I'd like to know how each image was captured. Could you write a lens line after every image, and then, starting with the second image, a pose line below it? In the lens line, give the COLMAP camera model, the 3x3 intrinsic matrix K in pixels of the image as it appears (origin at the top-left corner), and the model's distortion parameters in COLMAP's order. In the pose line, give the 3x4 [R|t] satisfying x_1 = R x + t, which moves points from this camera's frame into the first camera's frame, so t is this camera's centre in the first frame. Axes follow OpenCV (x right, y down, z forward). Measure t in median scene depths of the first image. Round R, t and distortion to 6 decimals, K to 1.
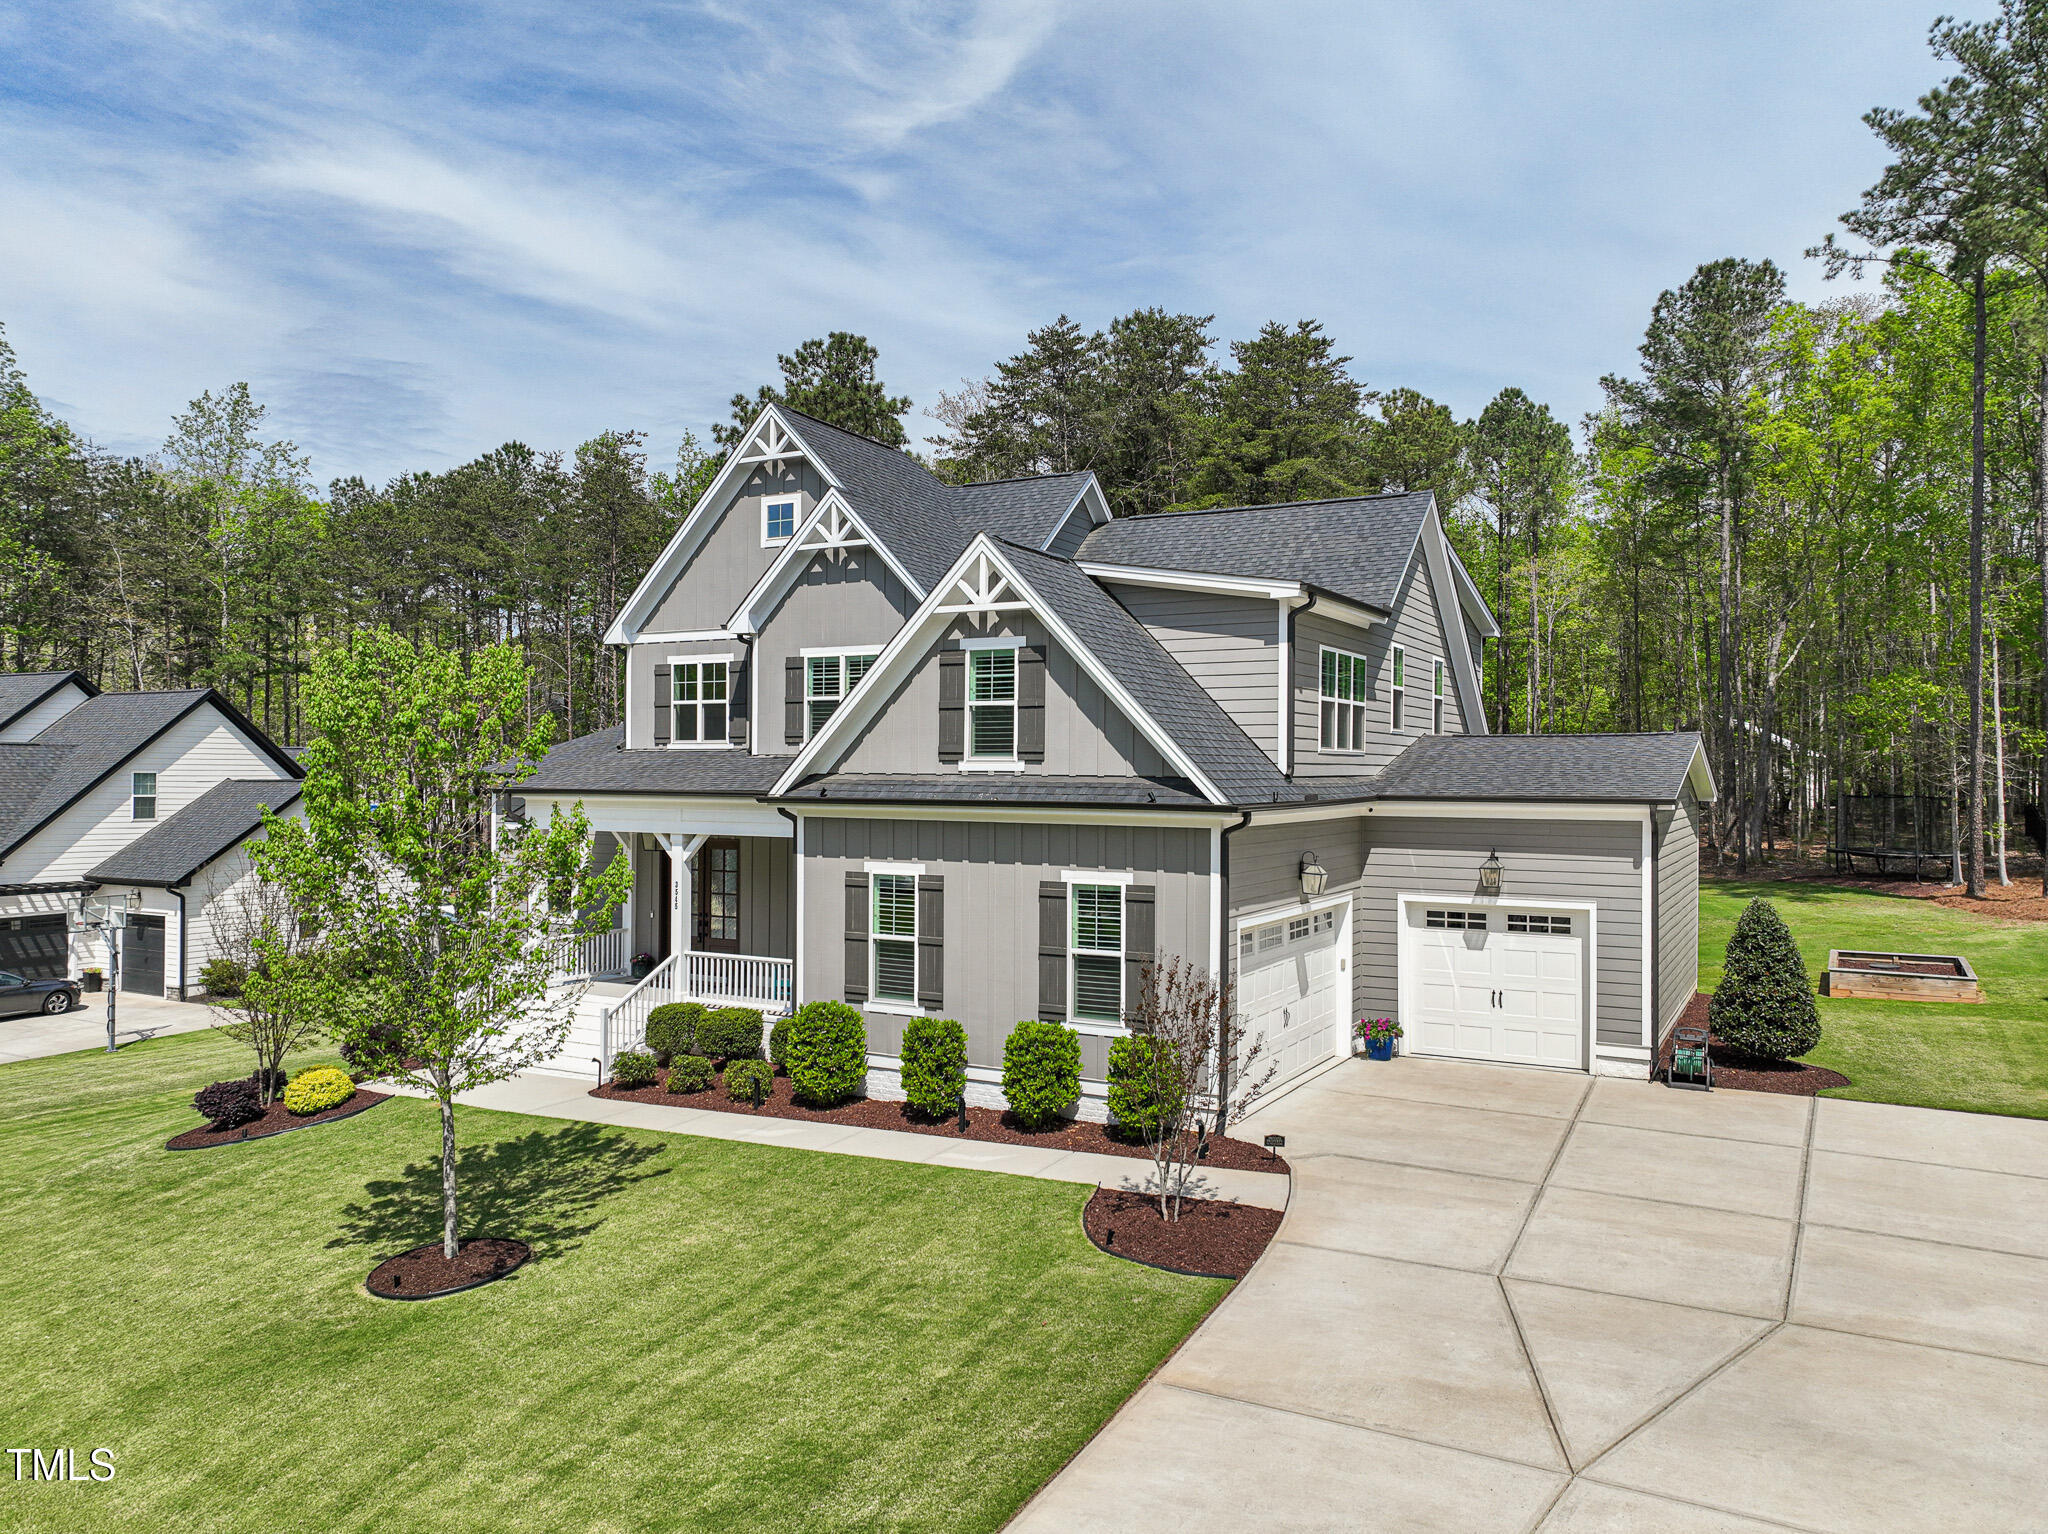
lens RADIAL K [[1442.2, 0, 1018.1], [0, 1442.2, 788.5], [0, 0, 1]] dist [0.000042, 0.024047]
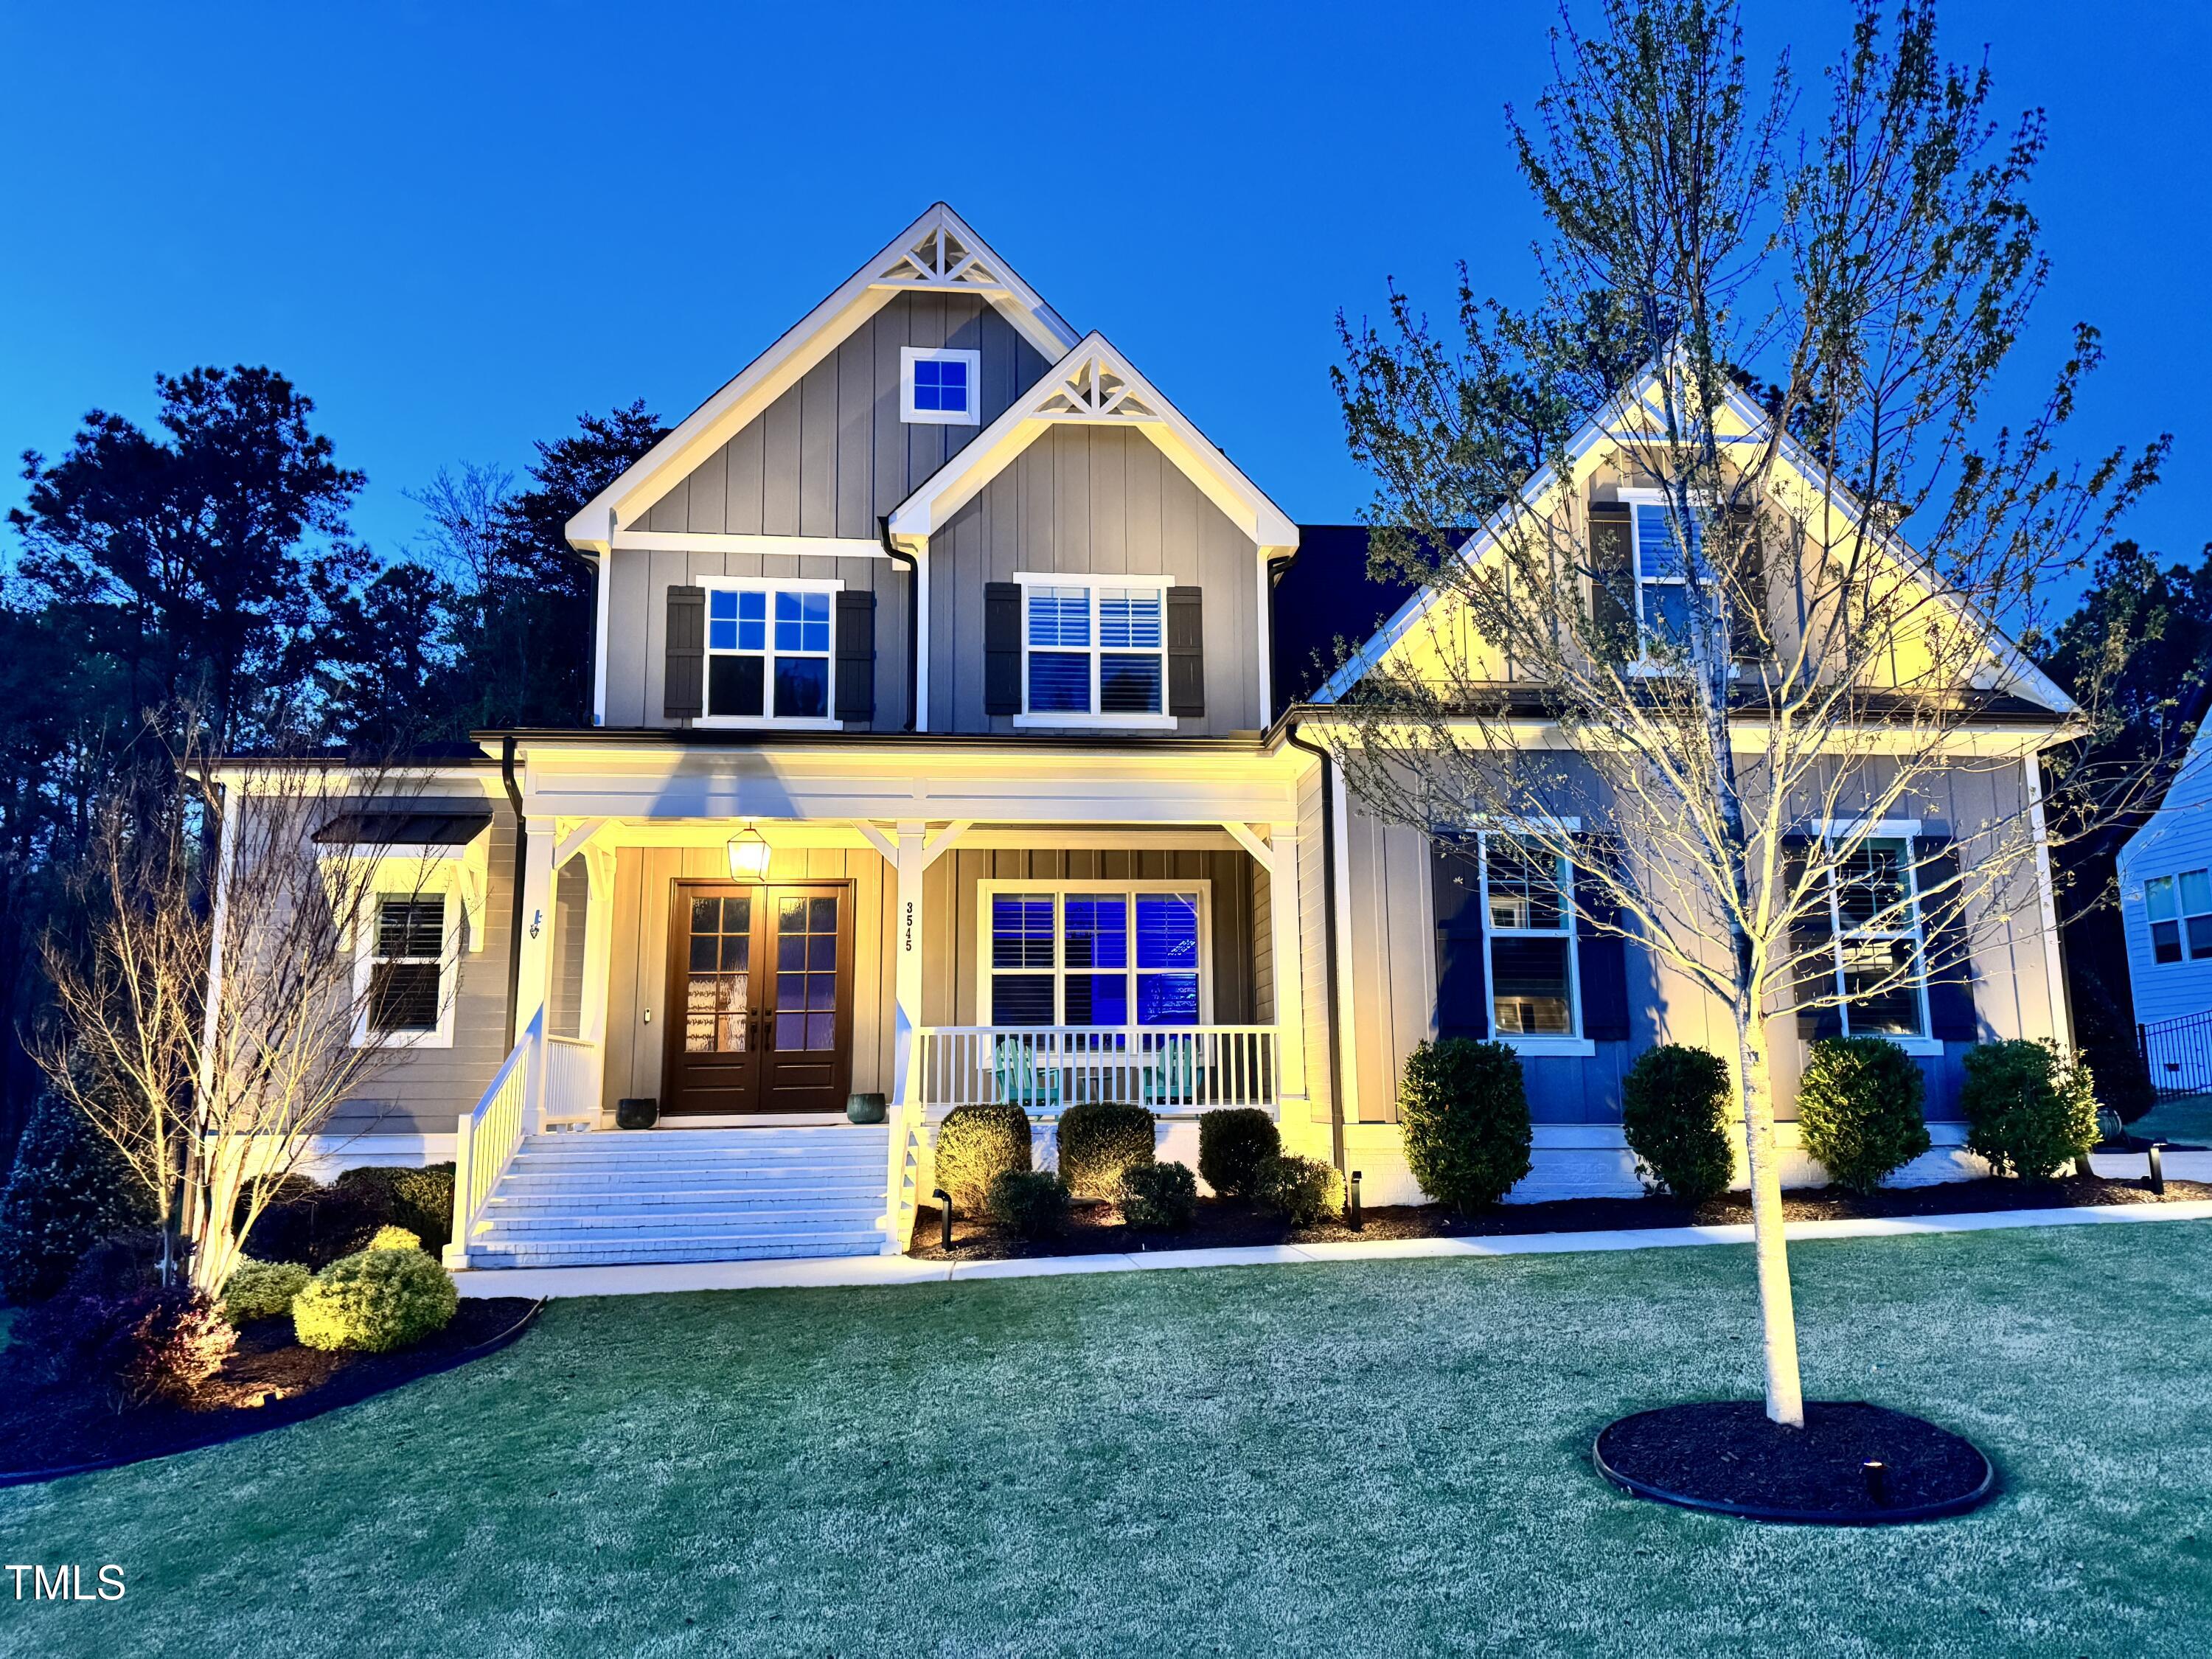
lens RADIAL K [[1570.7, 0, 1158.5], [0, 1570.7, 826.4], [0, 0, 1]] dist [0.098004, -0.088604]
pose [[0.844037, 0.079376, 0.530378, -0.603823], [0.009999, 0.986485, -0.163548, 0.170324], [-0.536191, 0.143343, 0.831836, 0.529694]]
